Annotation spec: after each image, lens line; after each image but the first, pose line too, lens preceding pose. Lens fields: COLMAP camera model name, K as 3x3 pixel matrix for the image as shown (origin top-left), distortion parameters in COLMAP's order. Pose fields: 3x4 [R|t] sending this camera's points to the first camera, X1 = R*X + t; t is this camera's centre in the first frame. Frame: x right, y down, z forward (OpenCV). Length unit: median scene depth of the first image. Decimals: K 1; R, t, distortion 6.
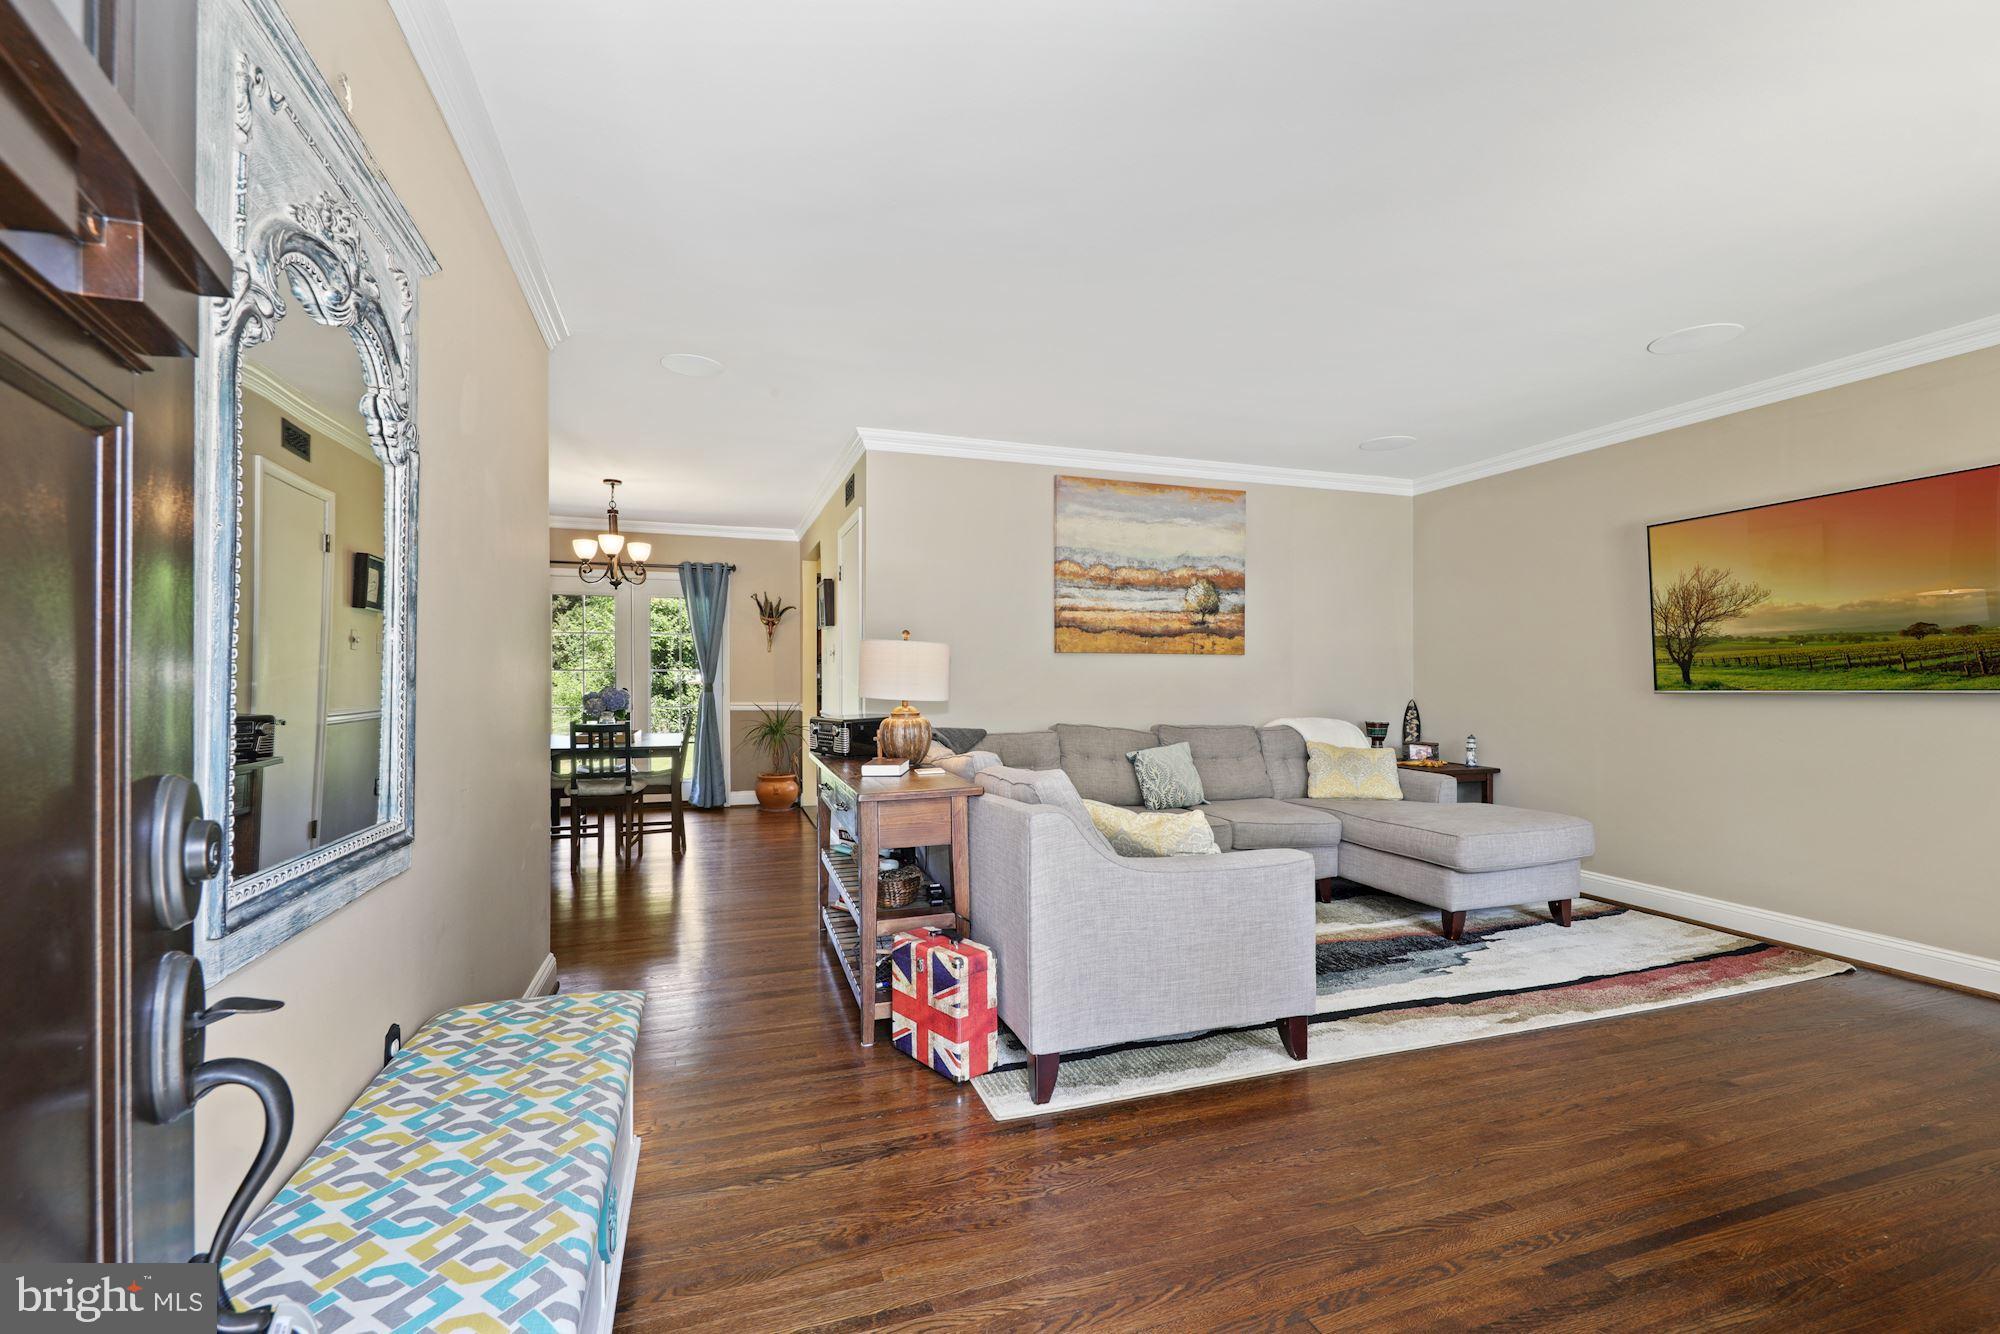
lens RADIAL K [[826.4, 0, 995.4], [0, 826.4, 684.3], [0, 0, 1]] dist [0.003048, -0.003098]
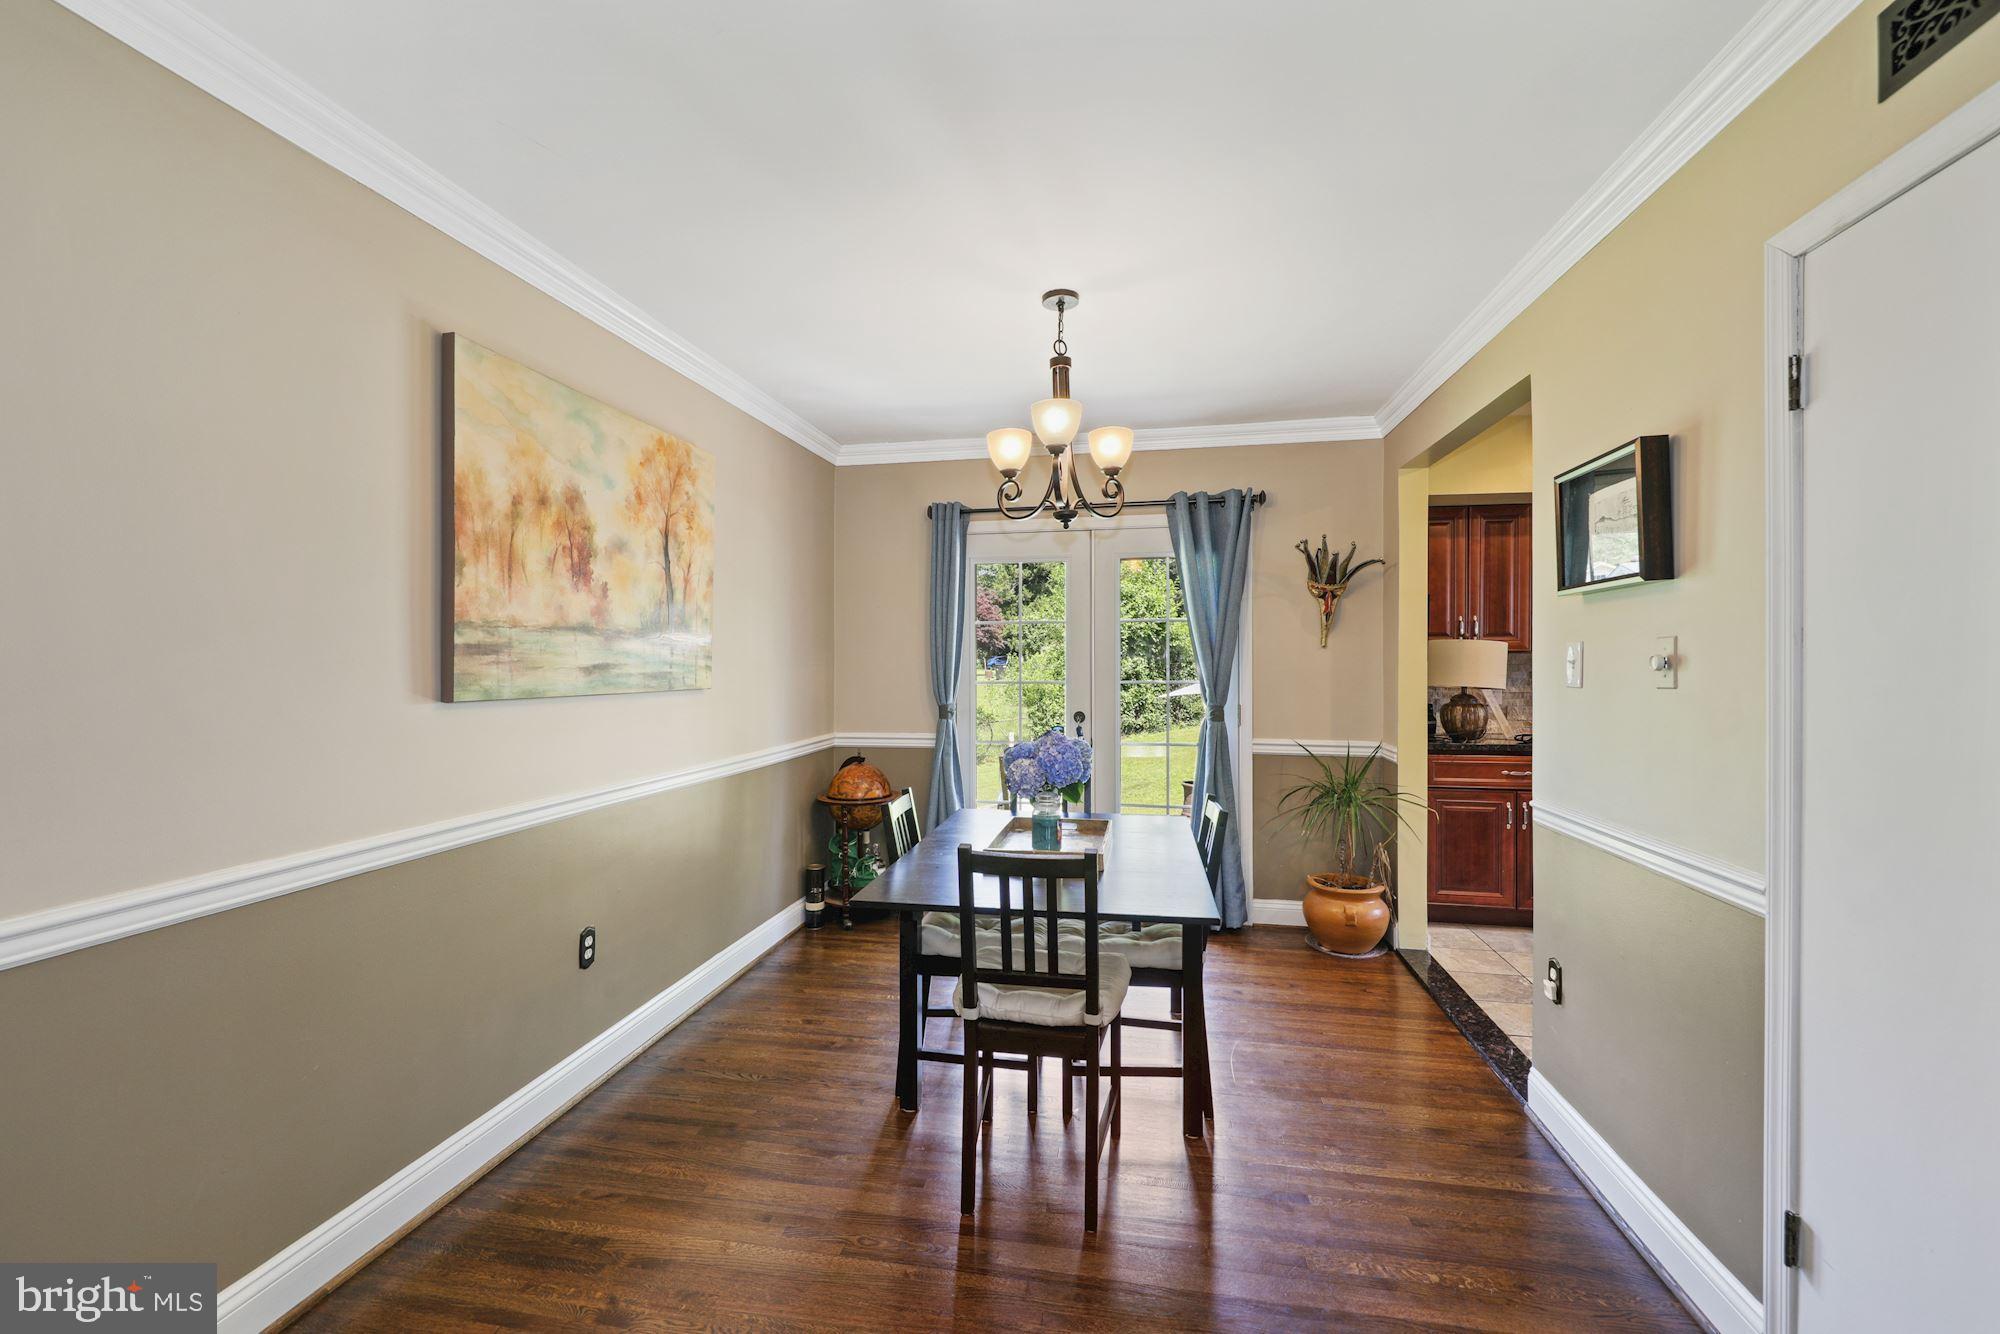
lens RADIAL K [[826.4, 0, 1004.0], [0, 826.4, 662.8], [0, 0, 1]] dist [0.003048, -0.003098]
pose [[0.874001, -0.002449, -0.485917, -0.296303], [-0.001328, 0.999972, -0.007428, -0.038357], [0.485921, 0.007138, 0.873973, 0.648261]]
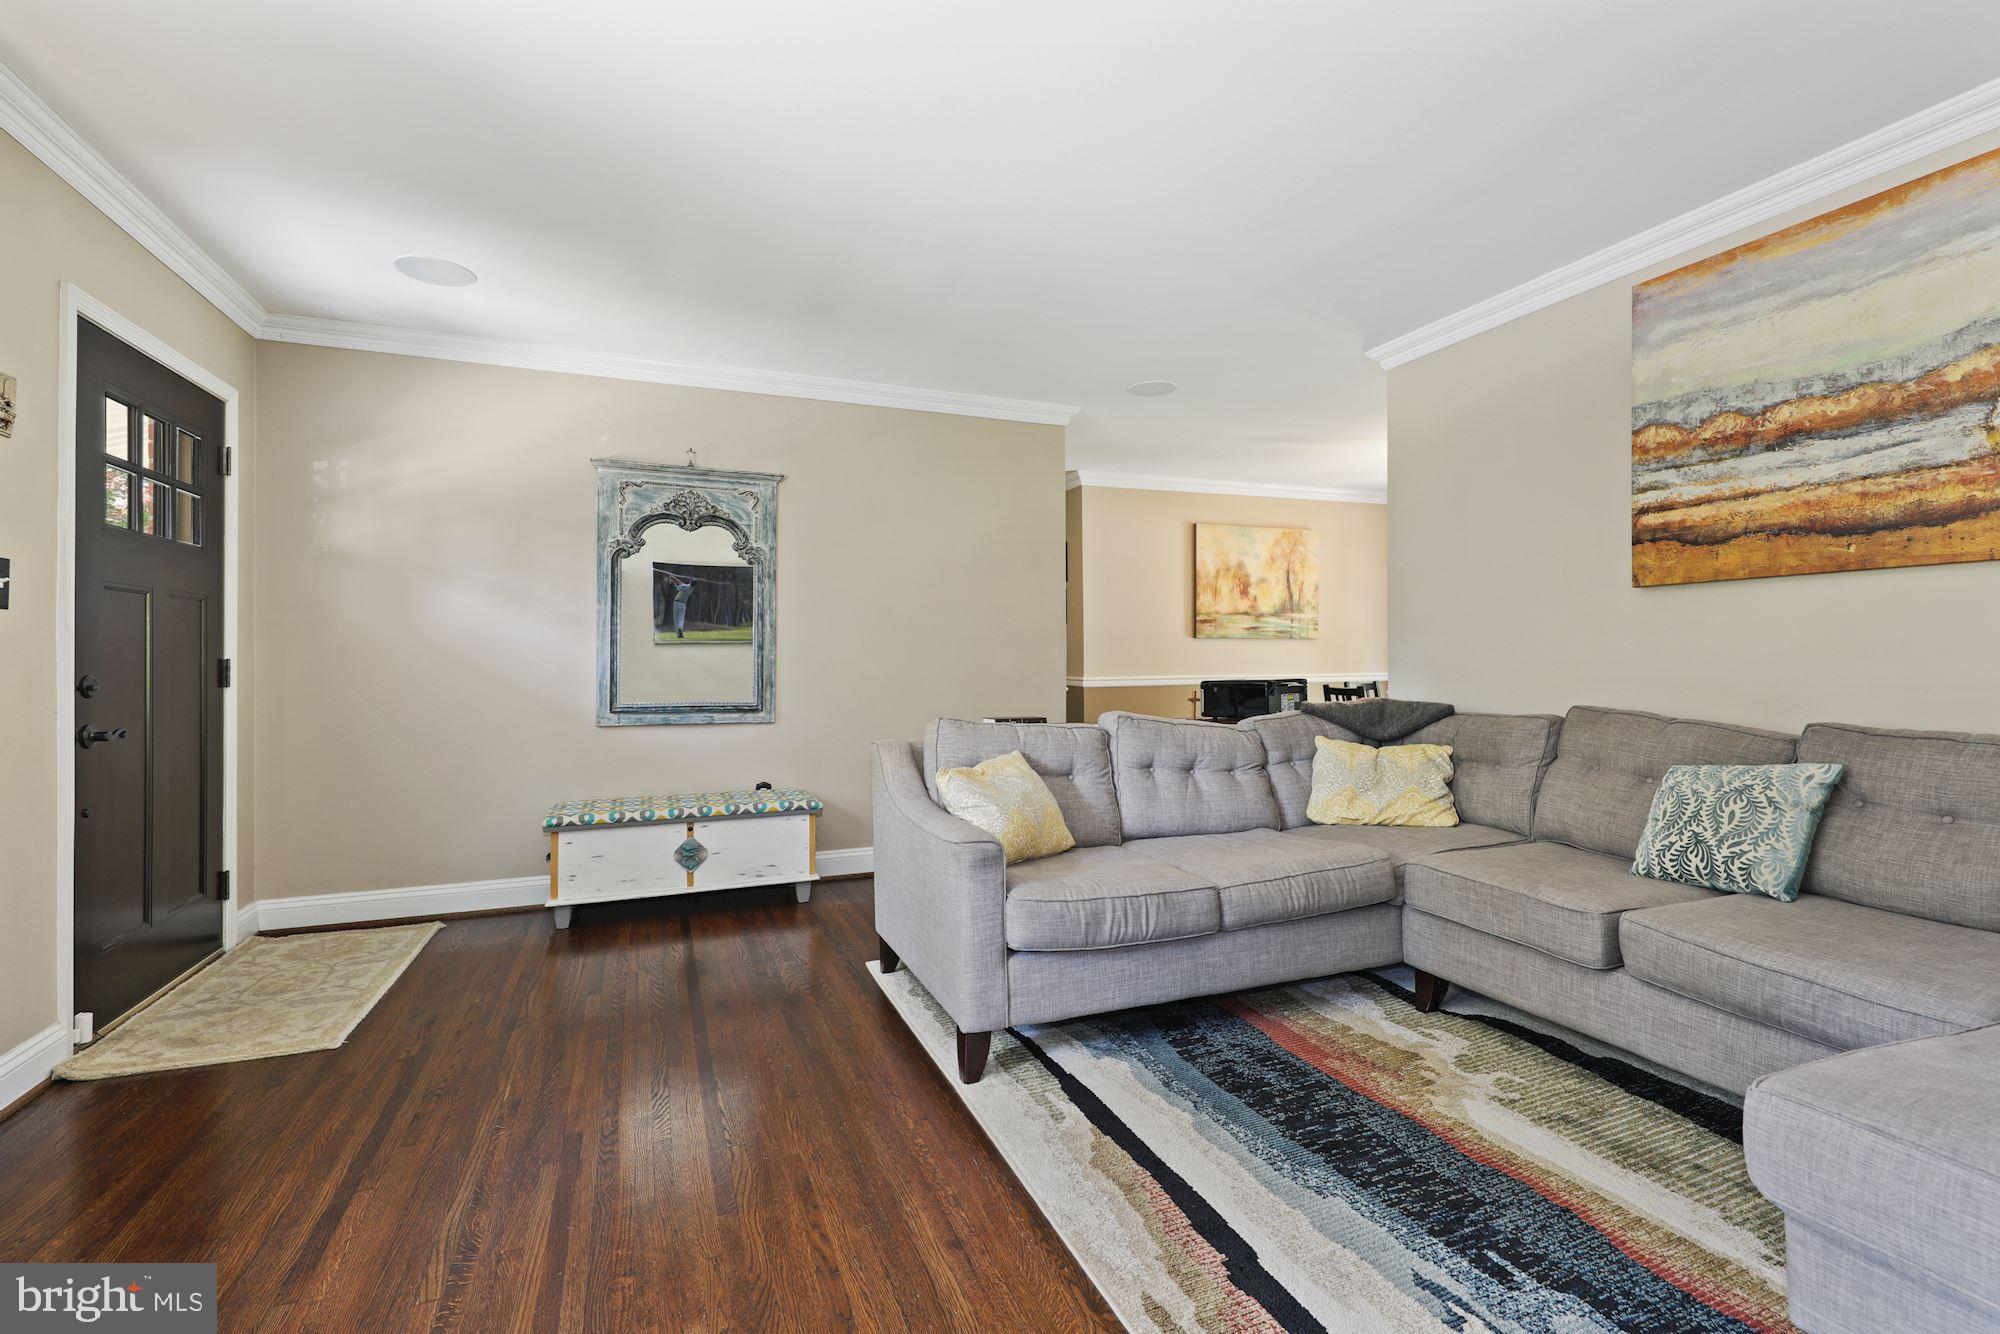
lens RADIAL K [[890.1, 0, 1018.6], [0, 890.1, 646.4], [0, 0, 1]] dist [0.007570, -0.000321]
pose [[0.068788, -0.015450, -0.997512, 0.646356], [0.000376, 0.999880, -0.015461, 0.012675], [0.997631, 0.000688, 0.068786, 0.496303]]
